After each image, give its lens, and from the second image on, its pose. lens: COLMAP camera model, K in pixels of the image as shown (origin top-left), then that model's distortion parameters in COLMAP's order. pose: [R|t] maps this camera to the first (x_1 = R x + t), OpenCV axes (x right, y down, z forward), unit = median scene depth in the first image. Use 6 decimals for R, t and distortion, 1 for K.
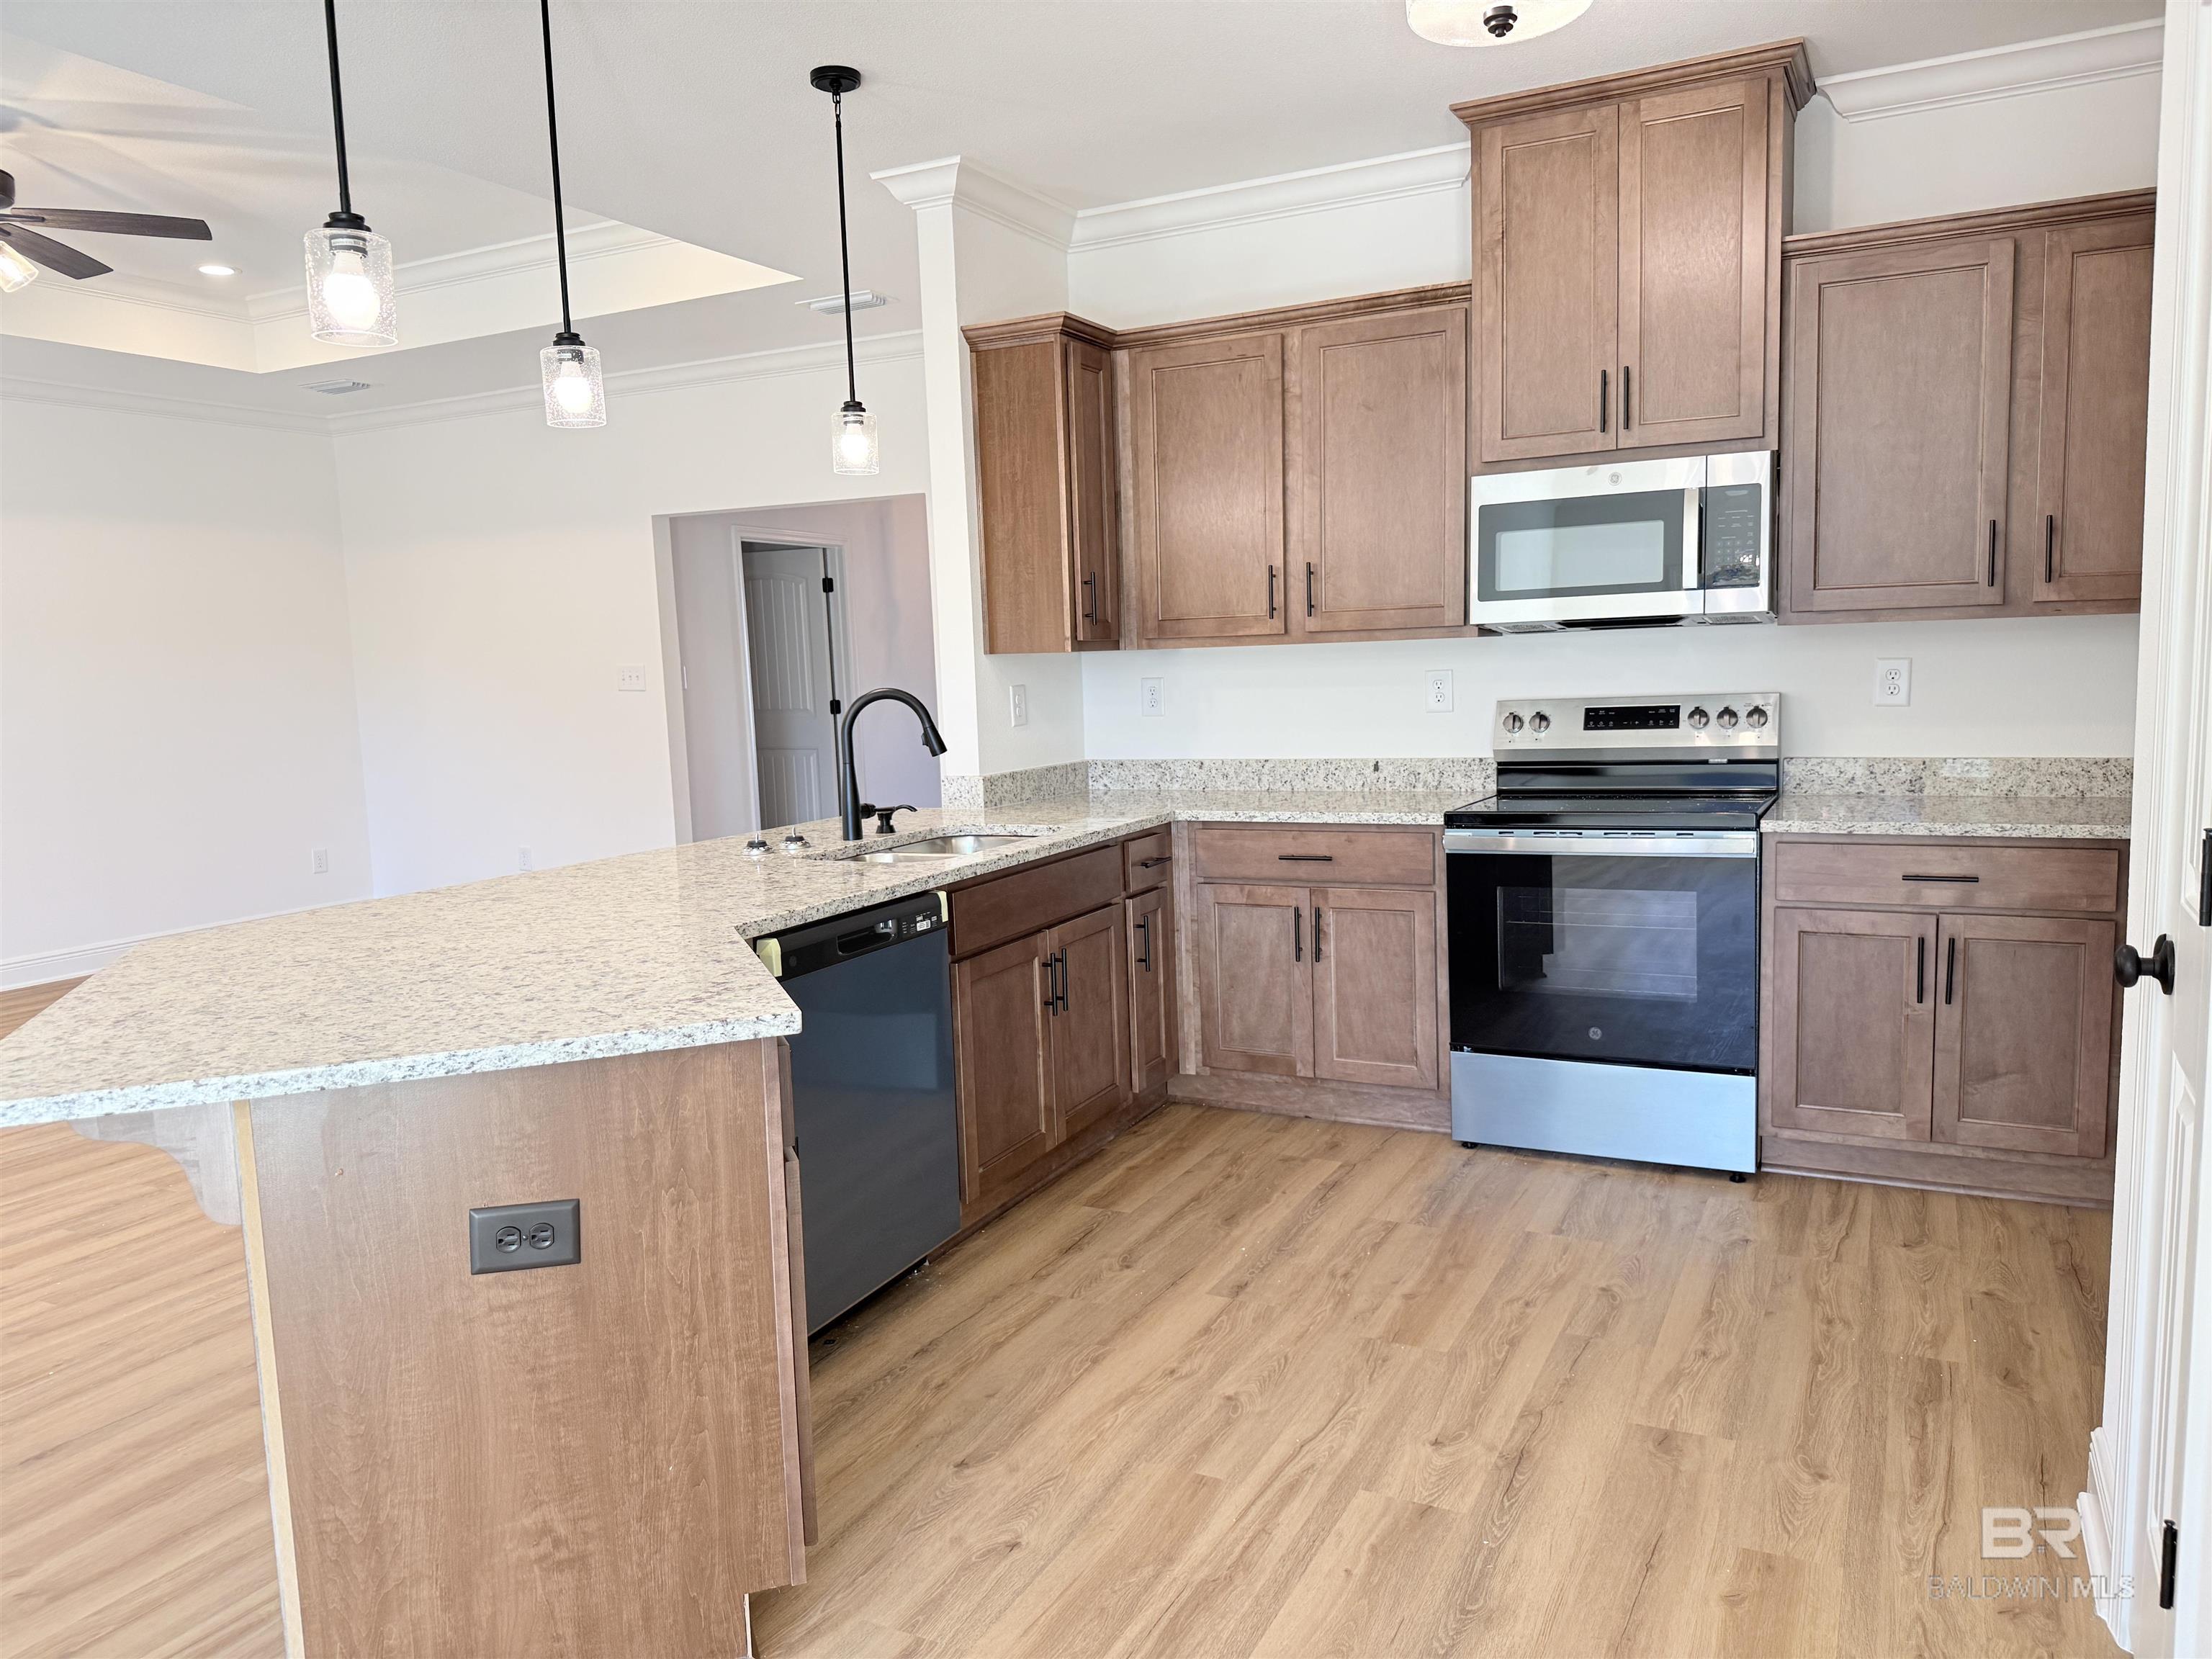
lens RADIAL K [[1540.5, 0, 1145.4], [0, 1540.5, 831.8], [0, 0, 1]] dist [0.032920, -0.052644]
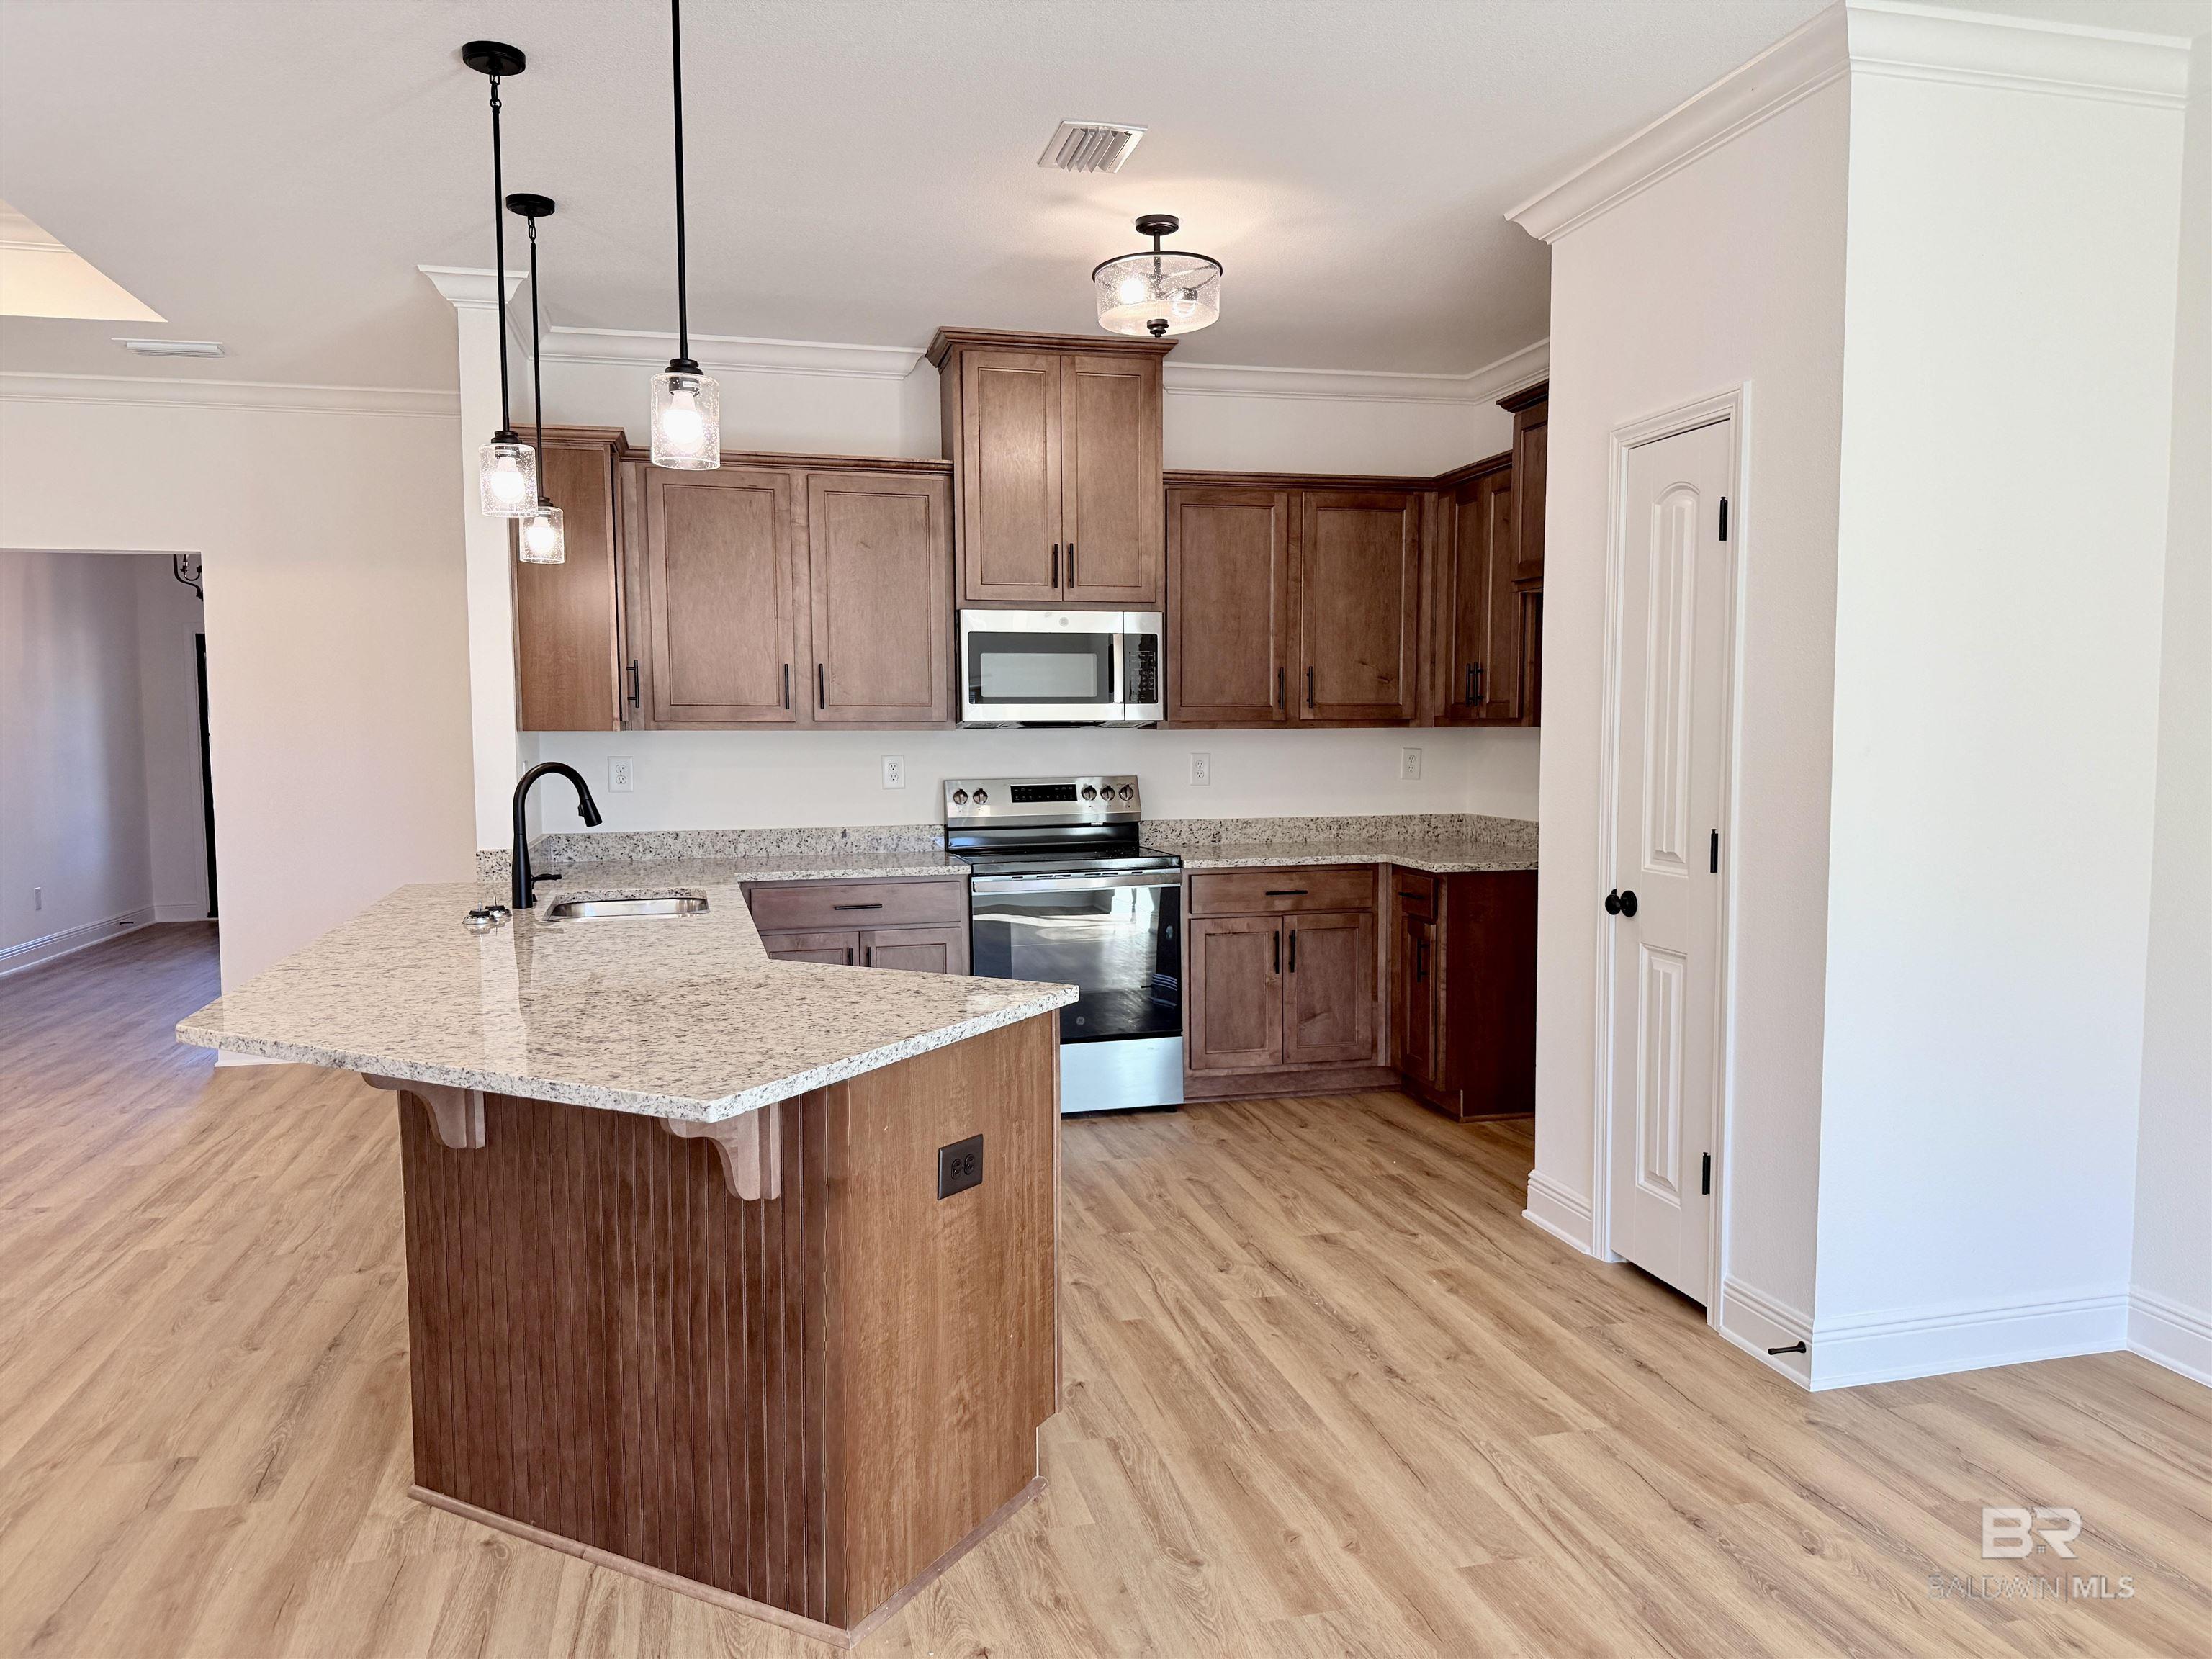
lens RADIAL K [[1503.4, 0, 1106.0], [0, 1503.4, 829.5], [0, 0, 1]] dist [0.156385, -0.196400]
pose [[0.760895, -0.016279, 0.648671, -0.586957], [0.053648, 0.997841, -0.037887, 0.013402], [-0.646654, 0.063627, 0.760125, -0.050298]]
